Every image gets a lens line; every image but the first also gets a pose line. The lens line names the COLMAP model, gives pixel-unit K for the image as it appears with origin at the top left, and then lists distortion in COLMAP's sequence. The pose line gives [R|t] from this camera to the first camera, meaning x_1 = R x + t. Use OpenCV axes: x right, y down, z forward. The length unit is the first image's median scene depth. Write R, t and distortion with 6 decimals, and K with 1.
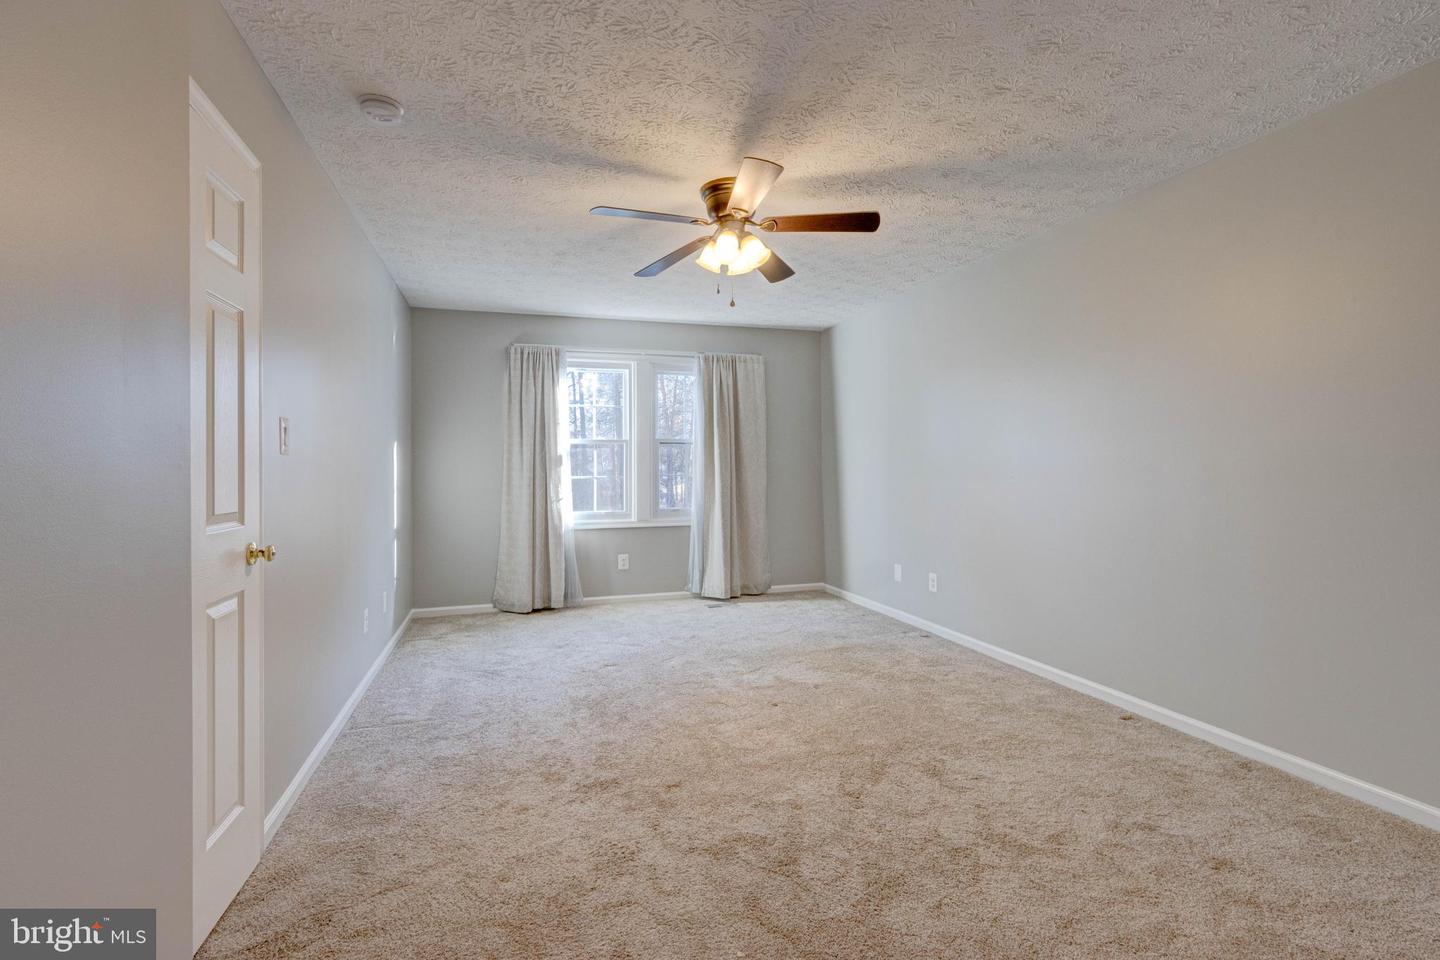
lens RADIAL K [[659.4, 0, 719.0], [0, 659.4, 476.4], [0, 0, 1]] dist [0.004731, -0.001581]
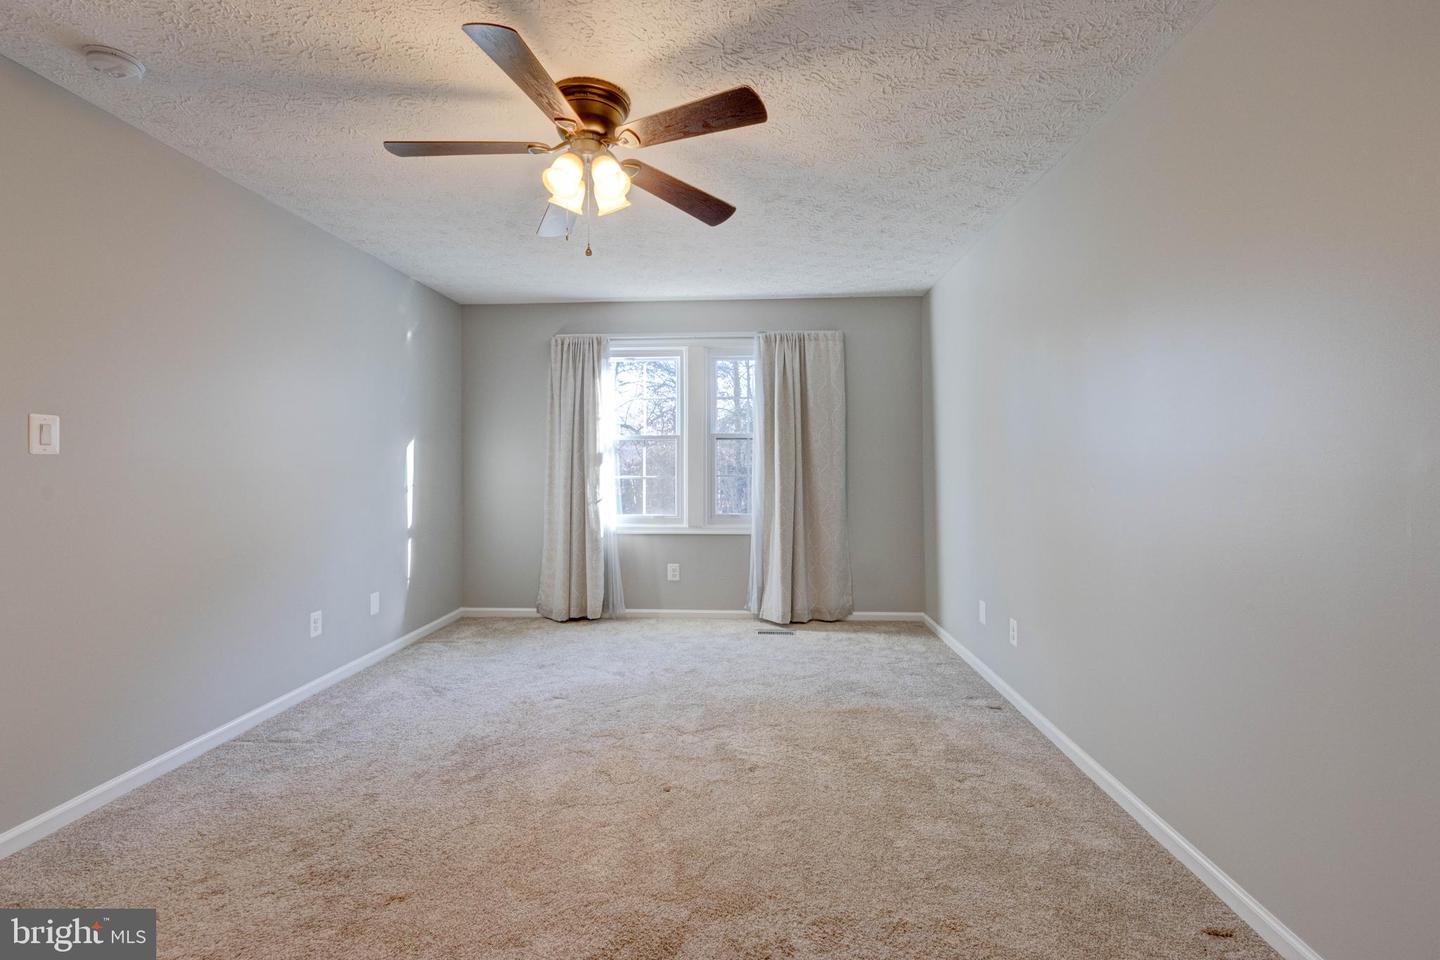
lens RADIAL K [[659.4, 0, 721.3], [0, 659.4, 475.0], [0, 0, 1]] dist [0.004731, -0.001581]
pose [[0.935039, 0.010130, -0.354400, 0.248700], [-0.009053, 0.999948, 0.004698, -0.007330], [0.354429, -0.001184, 0.935082, 0.202715]]
